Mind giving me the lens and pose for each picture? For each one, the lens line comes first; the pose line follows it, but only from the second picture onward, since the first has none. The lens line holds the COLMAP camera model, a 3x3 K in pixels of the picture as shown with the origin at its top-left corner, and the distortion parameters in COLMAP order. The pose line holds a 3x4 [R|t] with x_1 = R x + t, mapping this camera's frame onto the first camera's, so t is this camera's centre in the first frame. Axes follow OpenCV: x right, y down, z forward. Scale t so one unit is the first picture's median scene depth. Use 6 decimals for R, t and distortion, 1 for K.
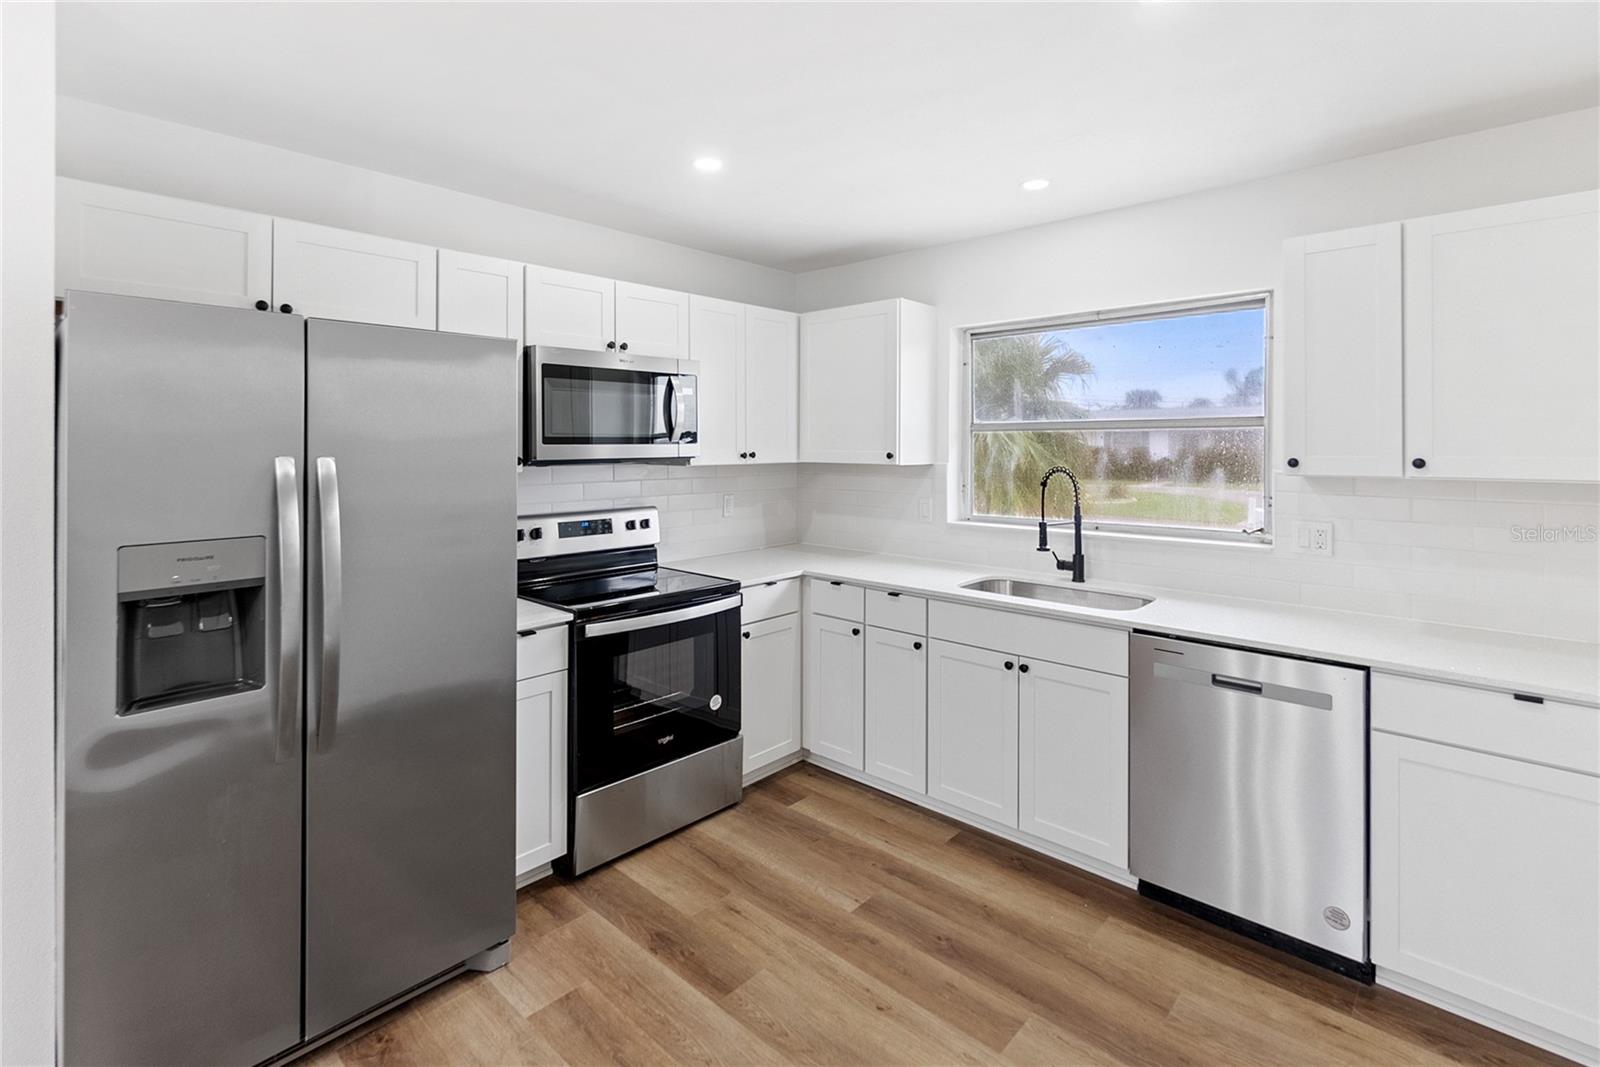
lens RADIAL K [[732.3, 0, 796.6], [0, 732.3, 445.4], [0, 0, 1]] dist [-0.003652, -0.000681]
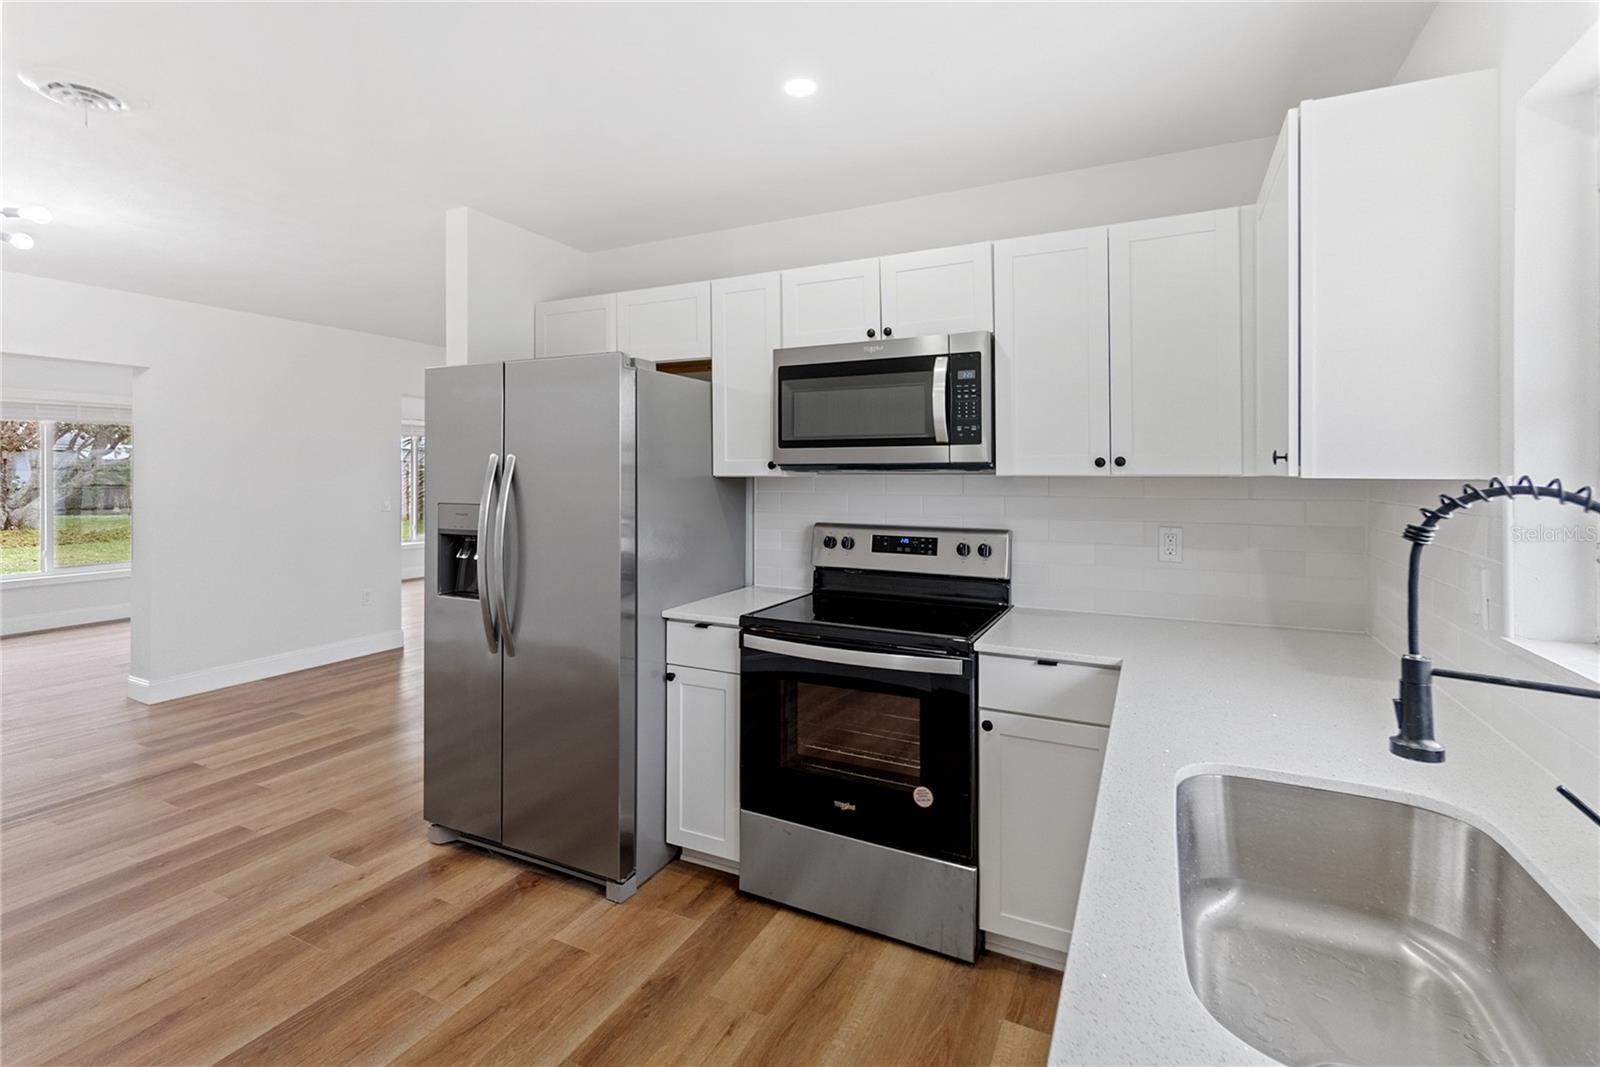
lens RADIAL K [[728.1, 0, 797.8], [0, 728.1, 471.4], [0, 0, 1]] dist [0.001843, -0.001099]
pose [[0.289691, -0.000104, -0.957120, 0.551846], [-0.003622, 0.999993, -0.001205, 0.028007], [0.957113, 0.003816, 0.289689, 0.672775]]
